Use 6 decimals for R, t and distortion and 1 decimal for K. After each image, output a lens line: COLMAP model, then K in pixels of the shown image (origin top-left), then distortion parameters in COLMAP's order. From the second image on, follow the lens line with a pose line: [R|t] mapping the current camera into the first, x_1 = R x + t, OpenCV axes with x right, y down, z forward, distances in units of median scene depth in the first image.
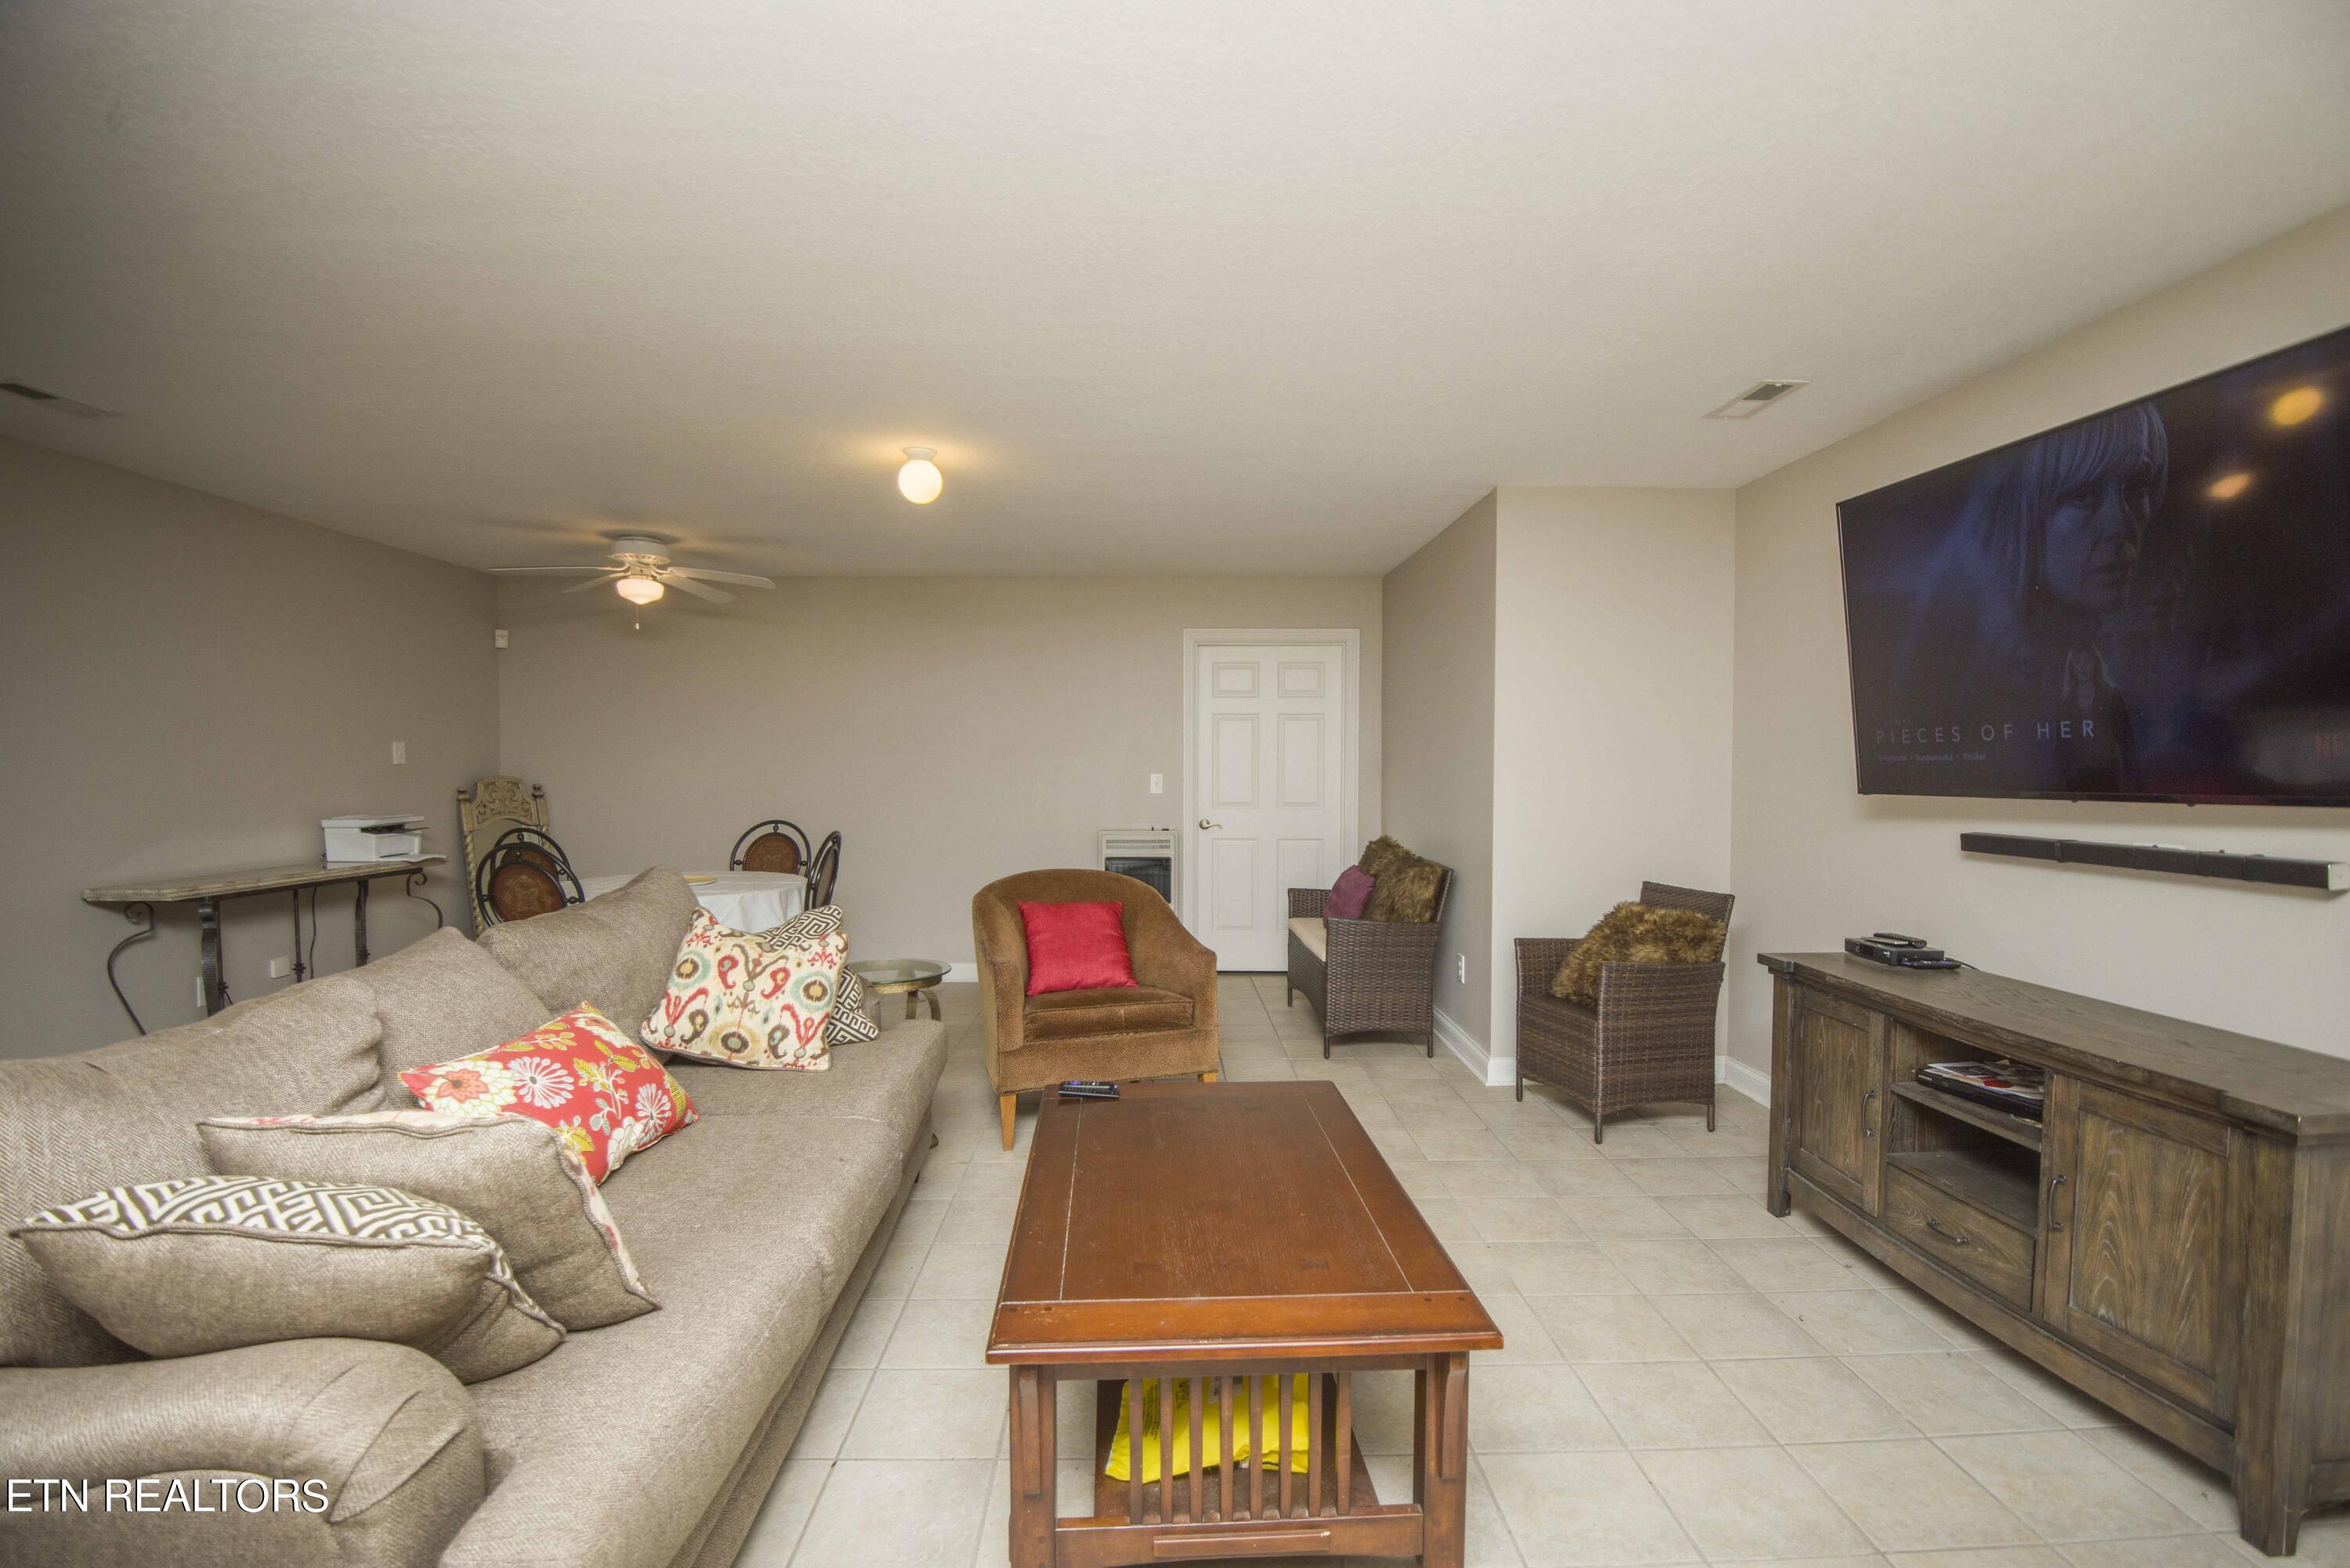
lens RADIAL K [[1079.9, 0, 1177.3], [0, 1079.9, 786.1], [0, 0, 1]] dist [-0.027787, -0.001742]
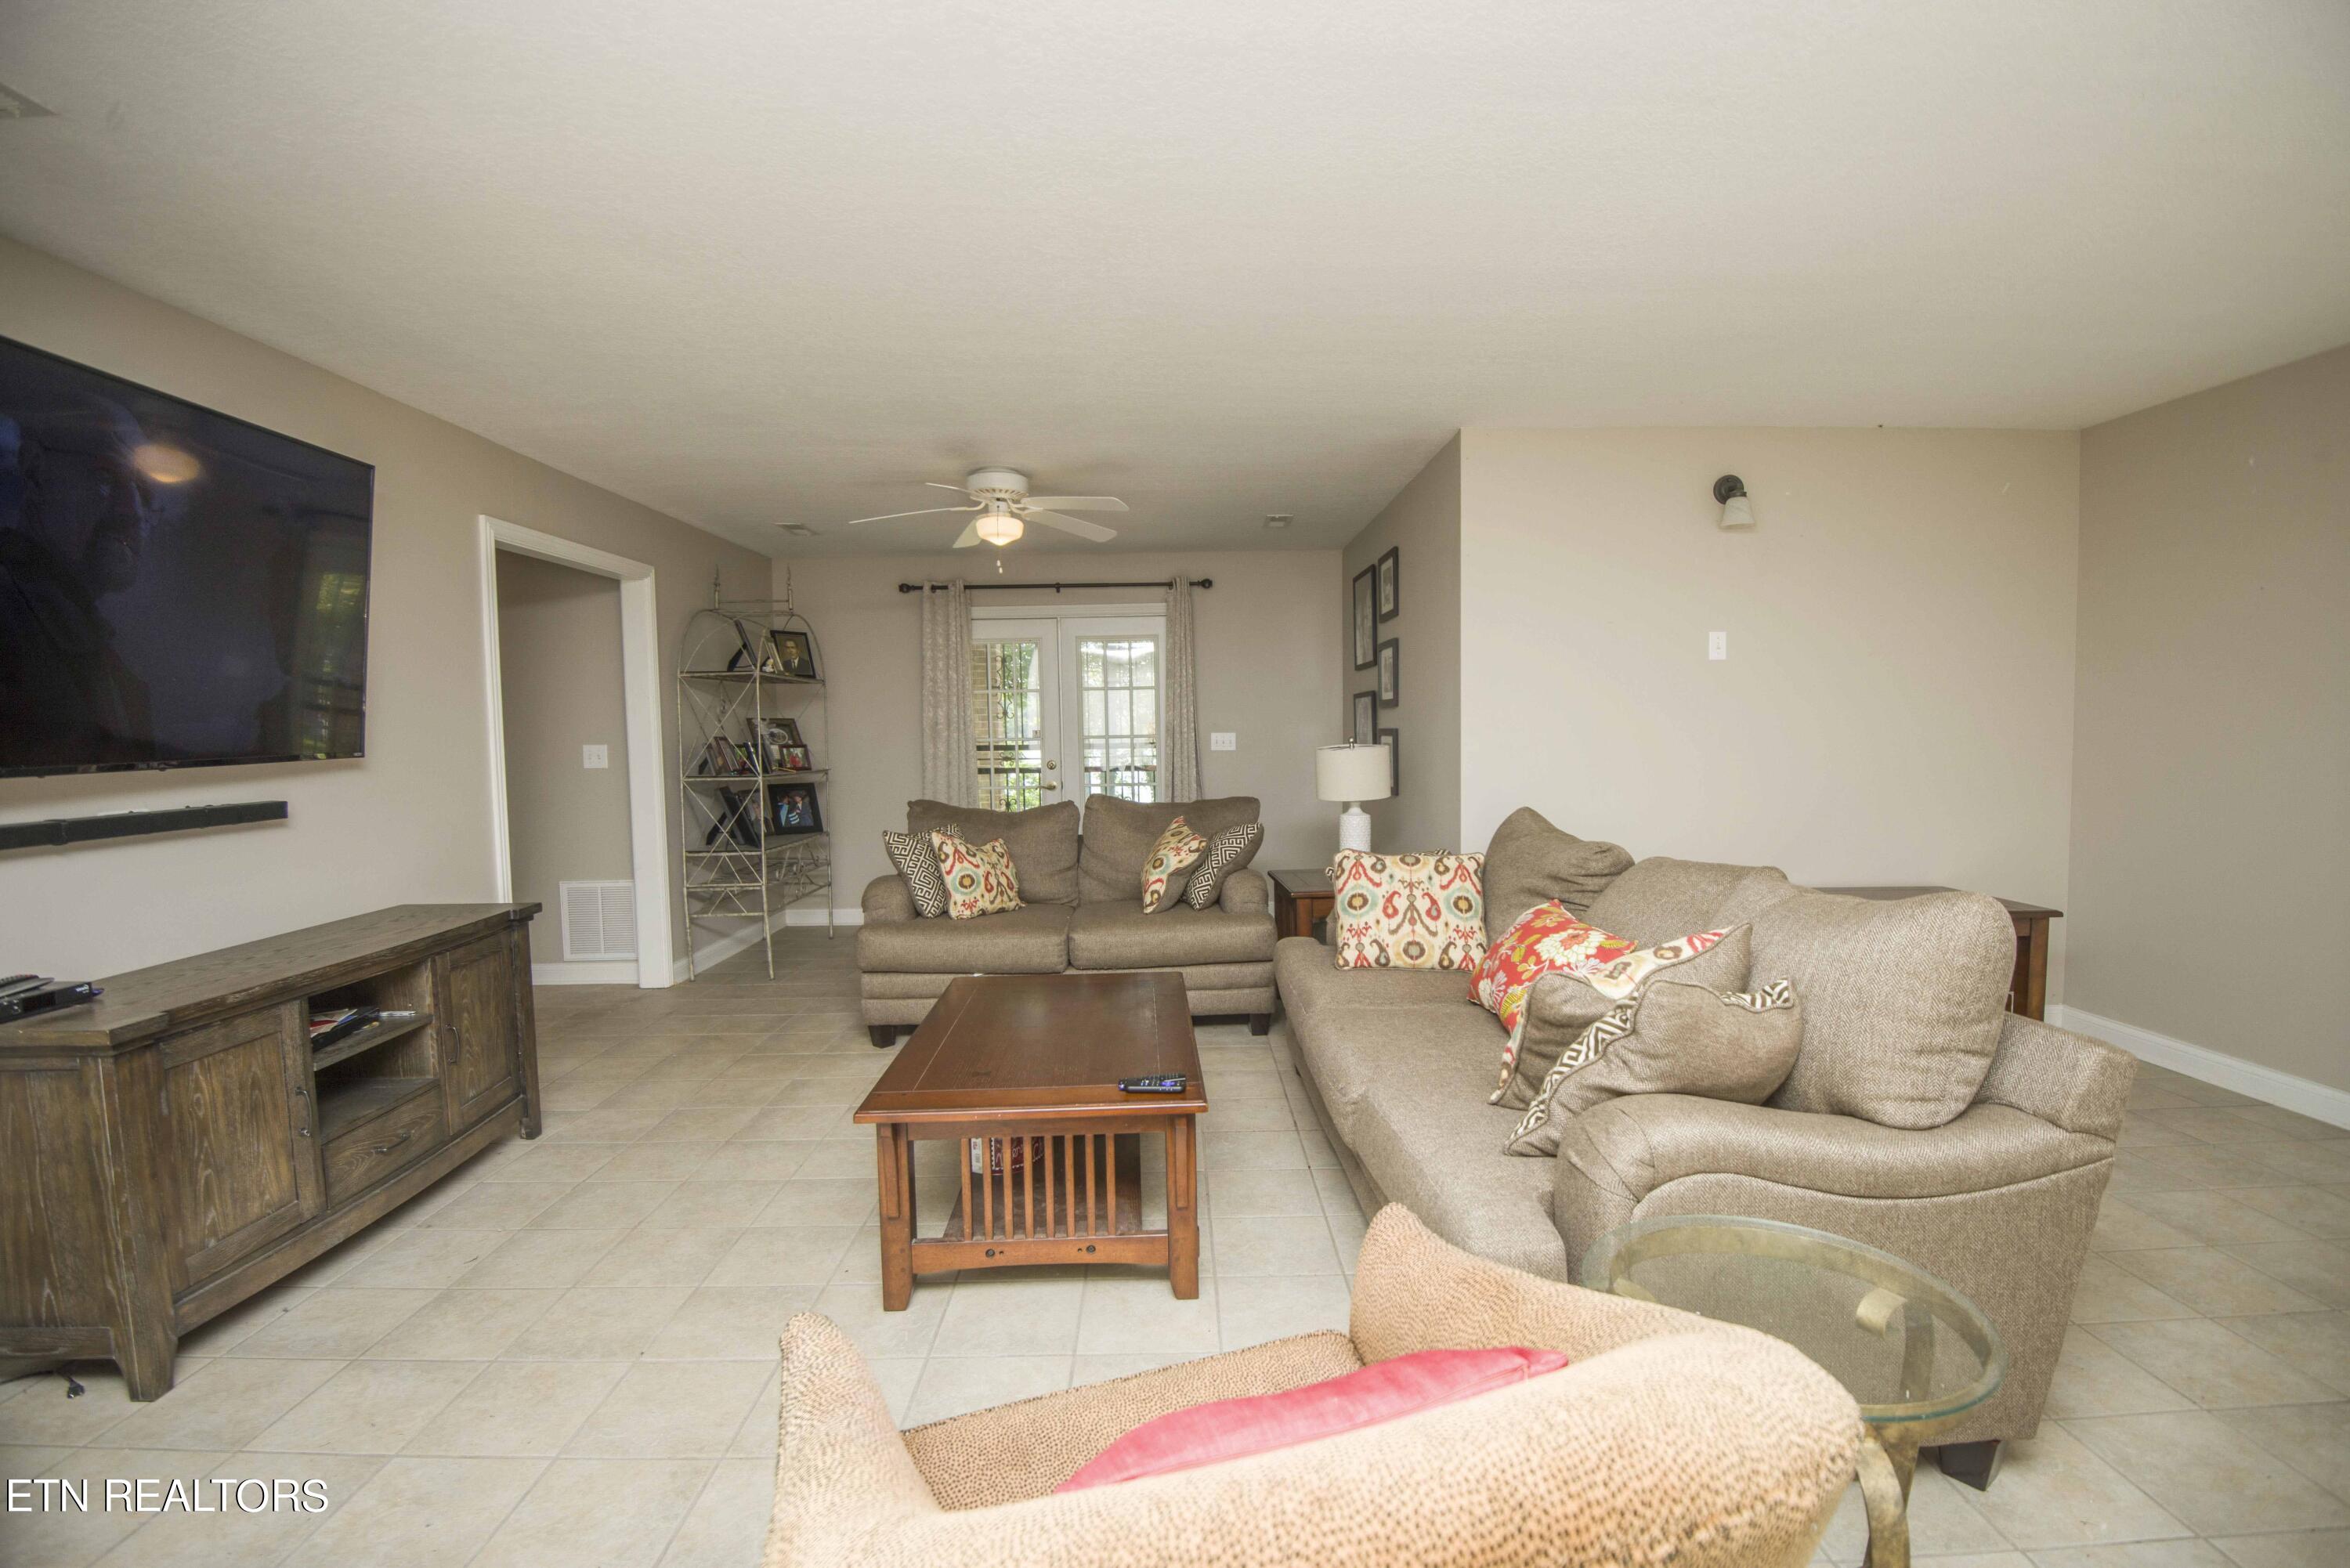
lens RADIAL K [[1079.9, 0, 1176.8], [0, 1079.9, 788.7], [0, 0, 1]] dist [-0.027787, -0.001742]
pose [[-0.999656, 0.015621, 0.021086, -0.134583], [0.017295, 0.996507, 0.081703, -0.033089], [-0.019736, 0.082040, -0.996434, 2.003386]]
